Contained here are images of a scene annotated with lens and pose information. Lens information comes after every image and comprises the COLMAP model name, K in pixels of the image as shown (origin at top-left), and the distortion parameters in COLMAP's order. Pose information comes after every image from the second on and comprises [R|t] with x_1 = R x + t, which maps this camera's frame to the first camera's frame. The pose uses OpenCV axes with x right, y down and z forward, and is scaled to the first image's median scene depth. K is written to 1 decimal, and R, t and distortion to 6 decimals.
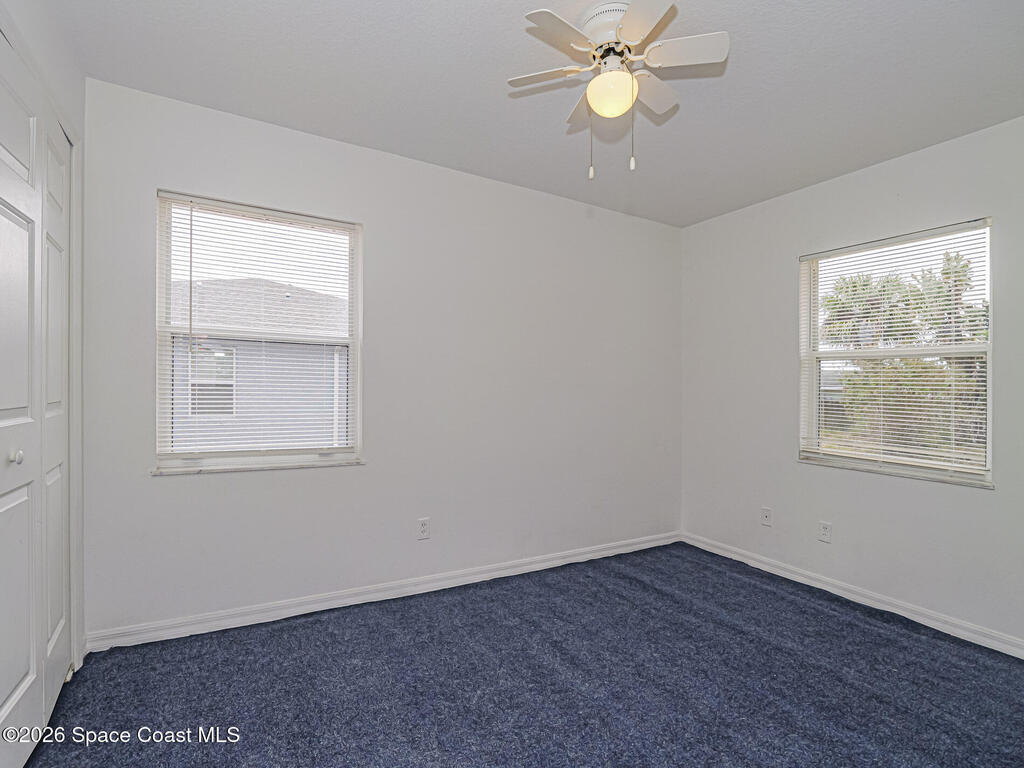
lens RADIAL K [[514.5, 0, 508.4], [0, 514.5, 360.9], [0, 0, 1]] dist [-0.012380, 0.000619]
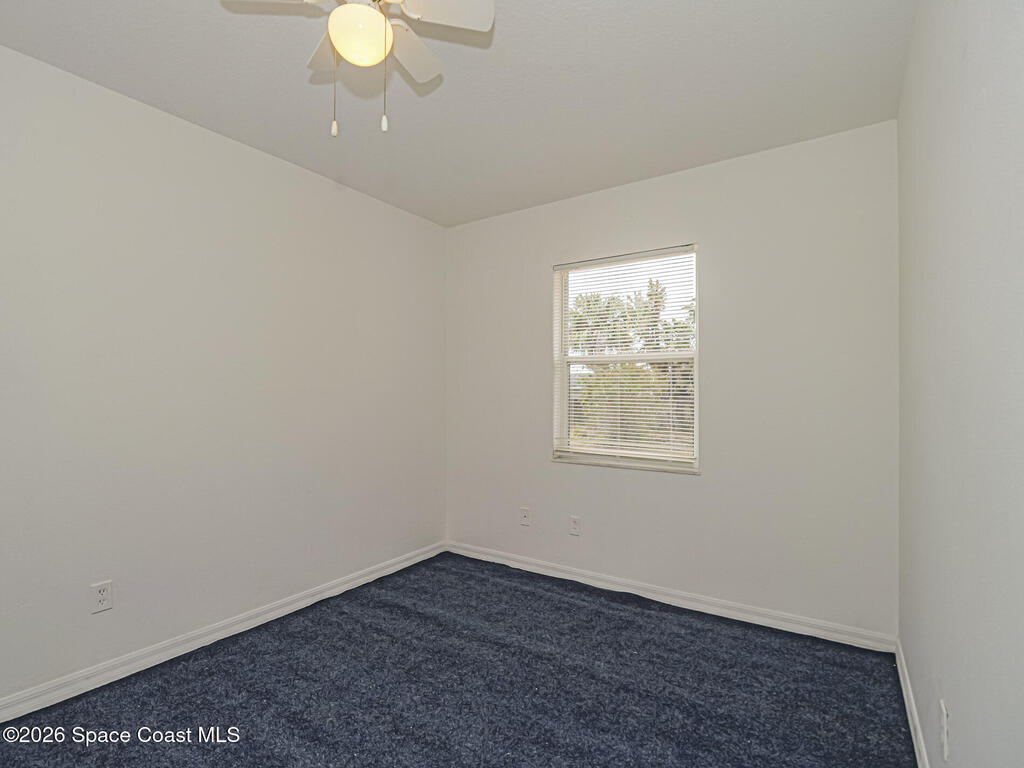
lens RADIAL K [[505.1, 0, 512.0], [0, 505.1, 384.0], [0, 0, 1]] dist [-0.000559, -0.001069]
pose [[0.900893, -0.013738, 0.433823, 0.054052], [-0.002687, 0.999303, 0.037226, 0.000631], [-0.434032, -0.034703, 0.900229, 0.133386]]
